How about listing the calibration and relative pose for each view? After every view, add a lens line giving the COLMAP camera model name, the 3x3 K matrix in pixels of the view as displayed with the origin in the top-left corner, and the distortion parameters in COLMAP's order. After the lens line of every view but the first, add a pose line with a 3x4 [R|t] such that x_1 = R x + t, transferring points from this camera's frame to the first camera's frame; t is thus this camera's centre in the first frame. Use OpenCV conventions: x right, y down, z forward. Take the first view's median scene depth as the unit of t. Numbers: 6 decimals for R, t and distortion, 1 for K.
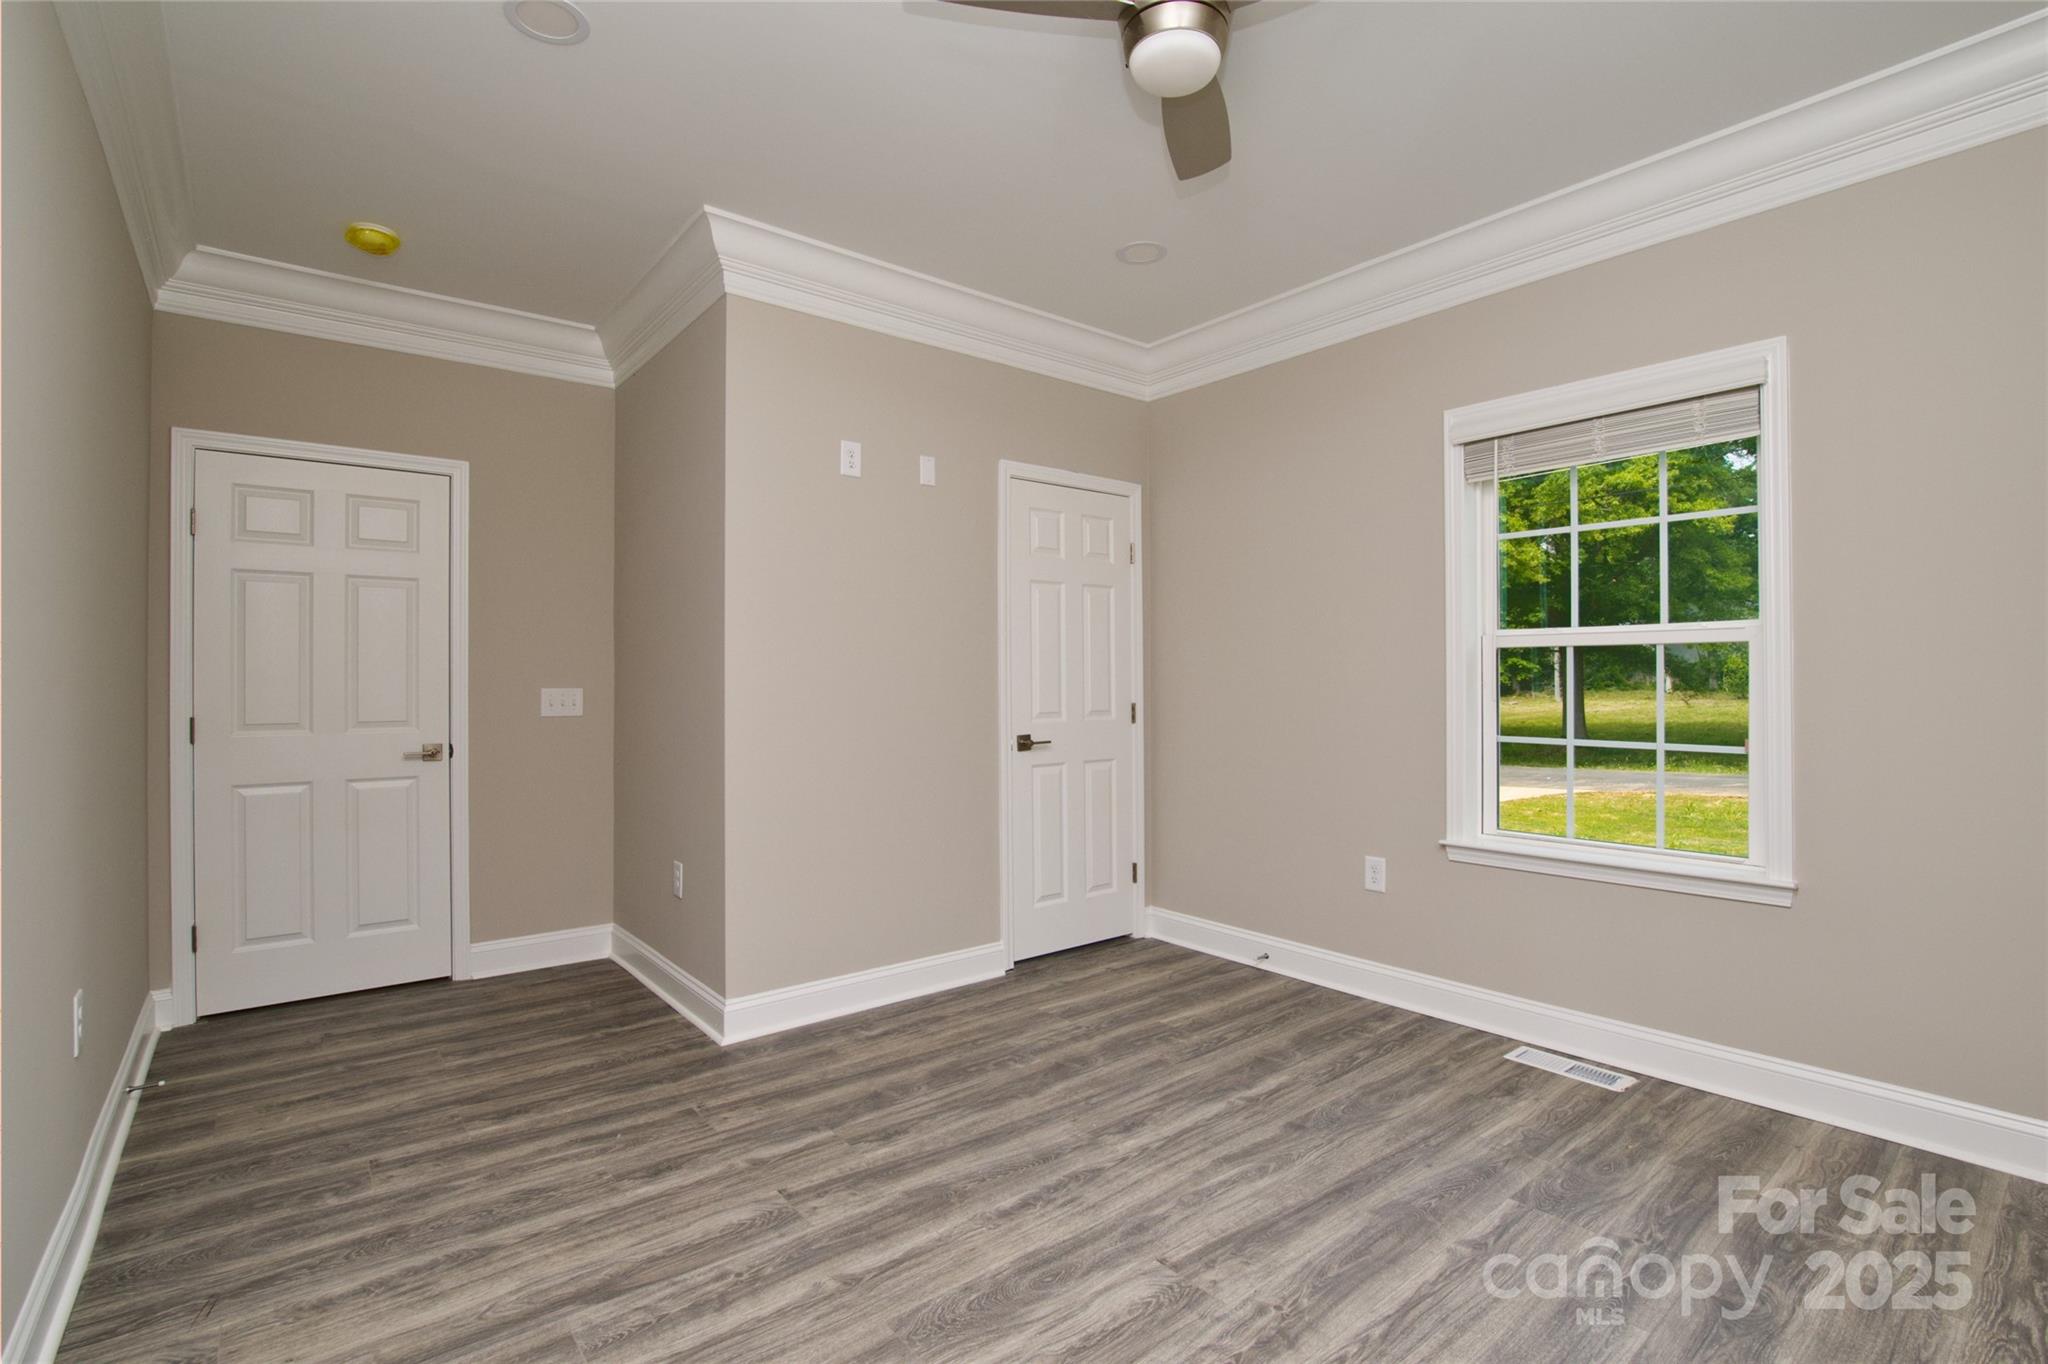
lens RADIAL K [[954.1, 0, 1020.3], [0, 954.1, 673.0], [0, 0, 1]] dist [-0.028547, 0.001333]
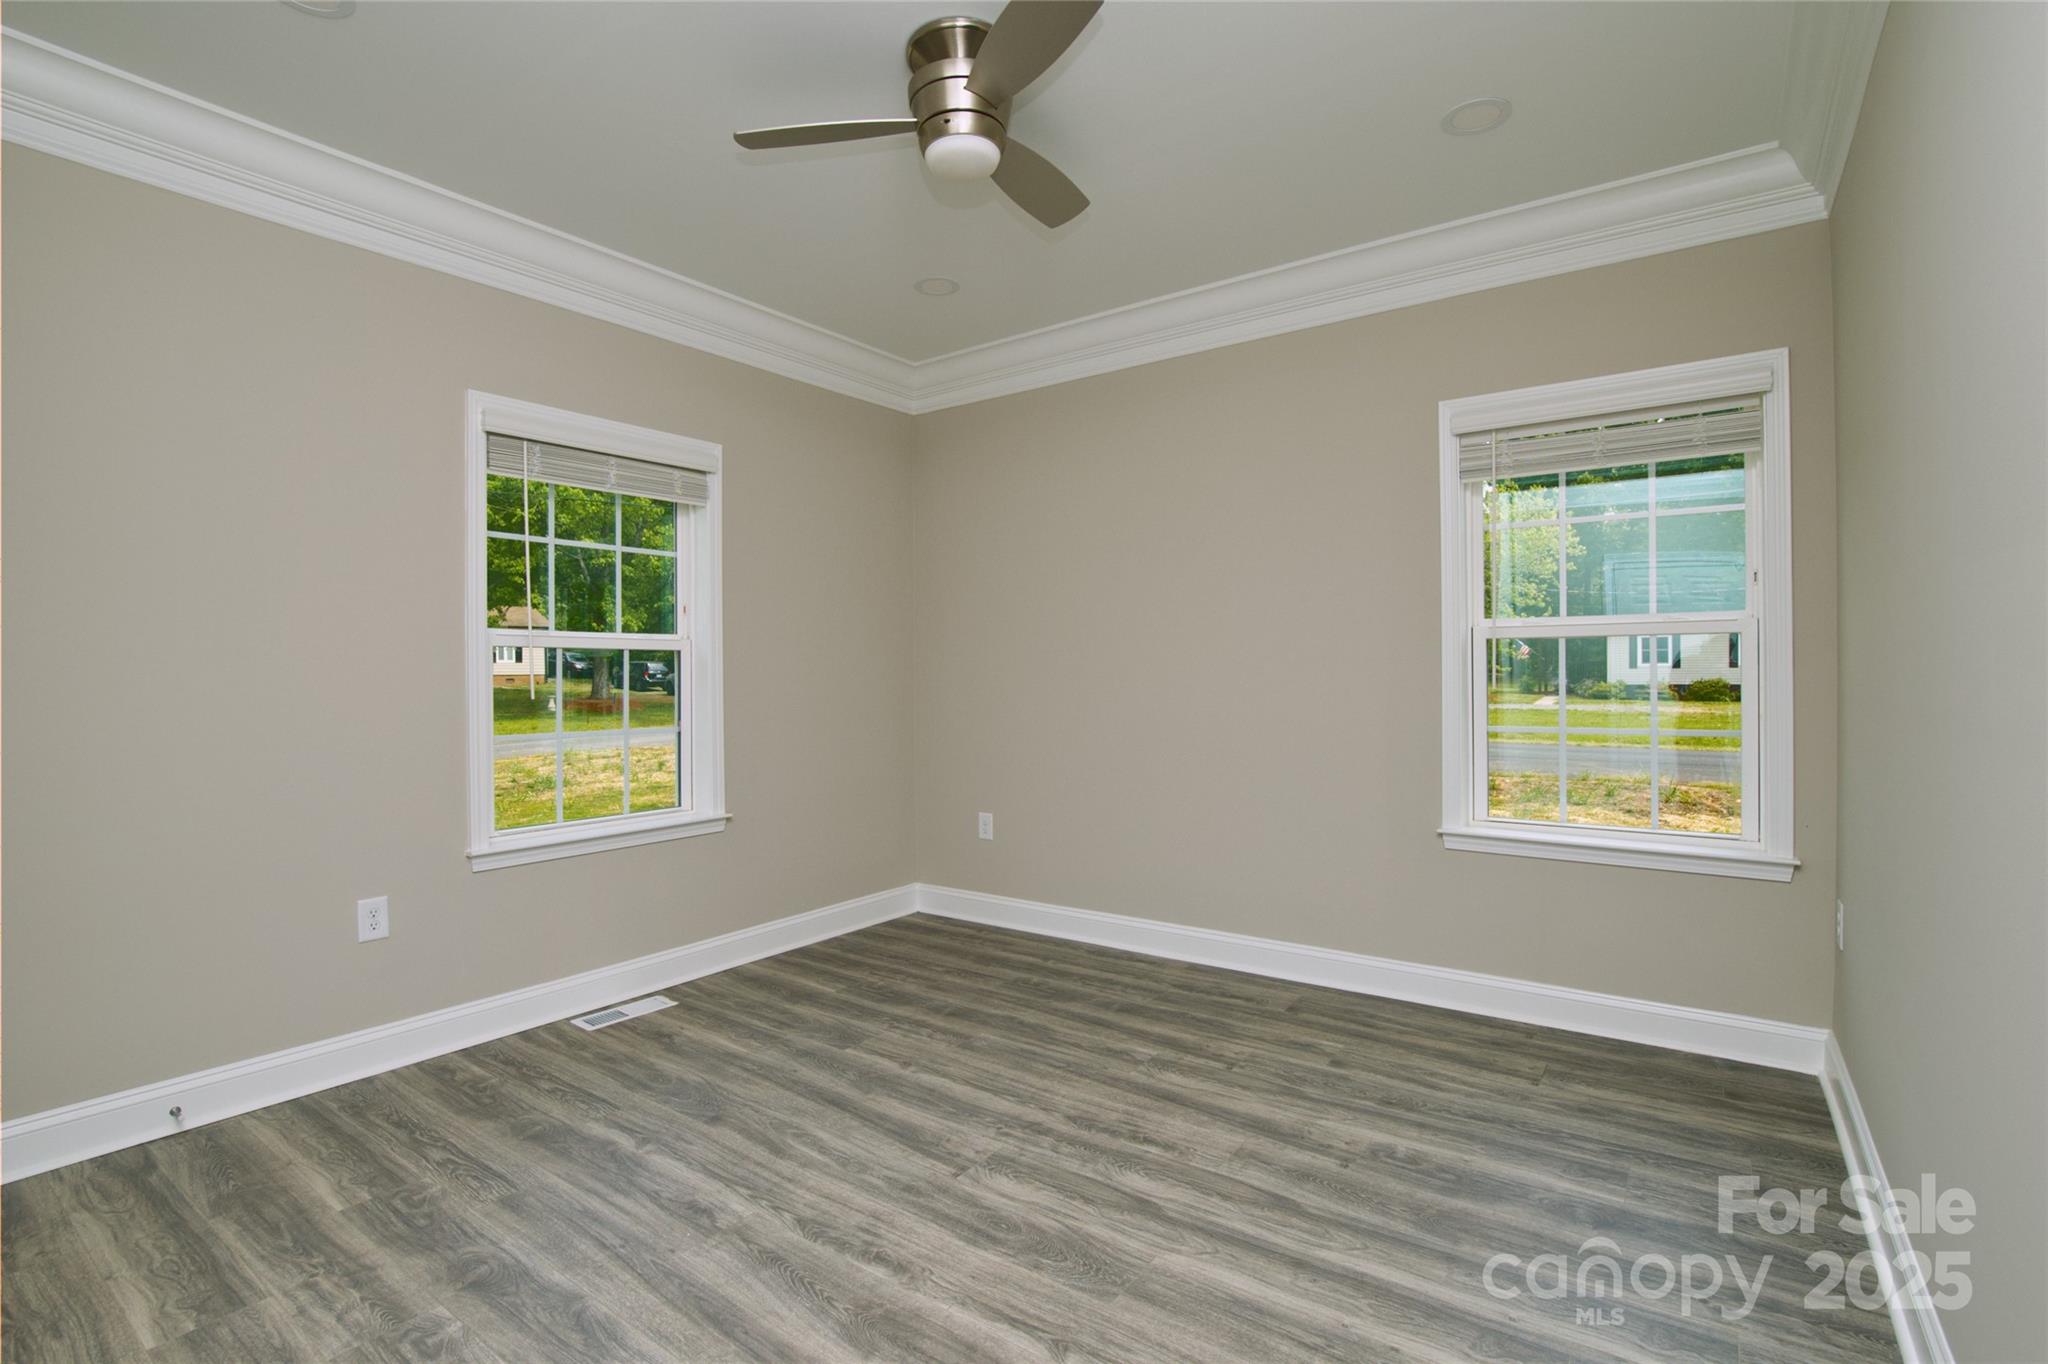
lens RADIAL K [[954.1, 0, 1024.3], [0, 954.1, 680.7], [0, 0, 1]] dist [-0.028547, 0.001333]
pose [[-0.261773, -0.001358, 0.965129, -0.708594], [0.000397, 0.999999, 0.001515, 0.008366], [-0.965129, 0.000779, -0.261772, 0.869465]]
